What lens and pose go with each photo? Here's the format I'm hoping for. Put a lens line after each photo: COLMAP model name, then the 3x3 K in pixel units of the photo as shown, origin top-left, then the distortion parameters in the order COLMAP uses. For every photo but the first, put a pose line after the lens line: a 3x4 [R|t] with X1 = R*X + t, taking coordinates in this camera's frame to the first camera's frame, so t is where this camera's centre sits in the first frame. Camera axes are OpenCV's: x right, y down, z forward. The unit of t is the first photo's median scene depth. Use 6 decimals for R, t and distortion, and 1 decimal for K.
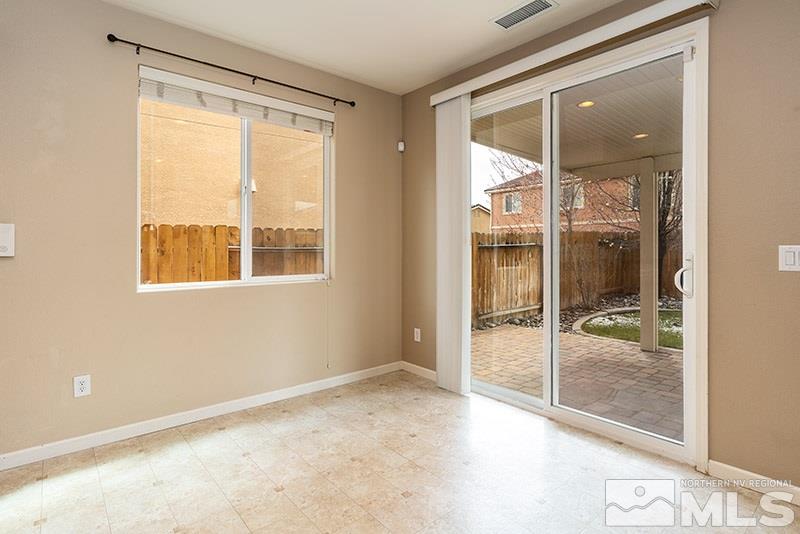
lens RADIAL K [[405.9, 0, 393.1], [0, 405.9, 255.1], [0, 0, 1]] dist [-0.015652, 0.006650]
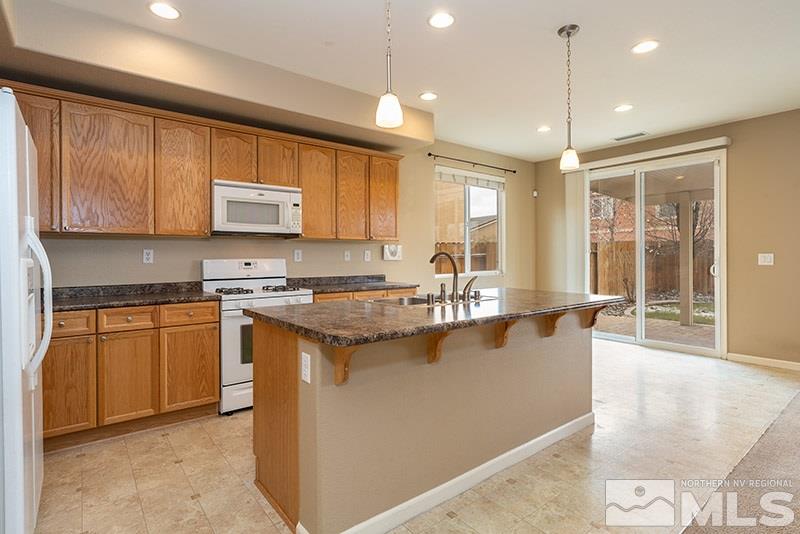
lens RADIAL K [[405.9, 0, 390.3], [0, 405.9, 256.2], [0, 0, 1]] dist [-0.015652, 0.006650]
pose [[0.999268, -0.004284, -0.038008, -0.570963], [0.003854, 0.999928, -0.011391, 0.003271], [0.038054, 0.011236, 0.999212, -0.748838]]
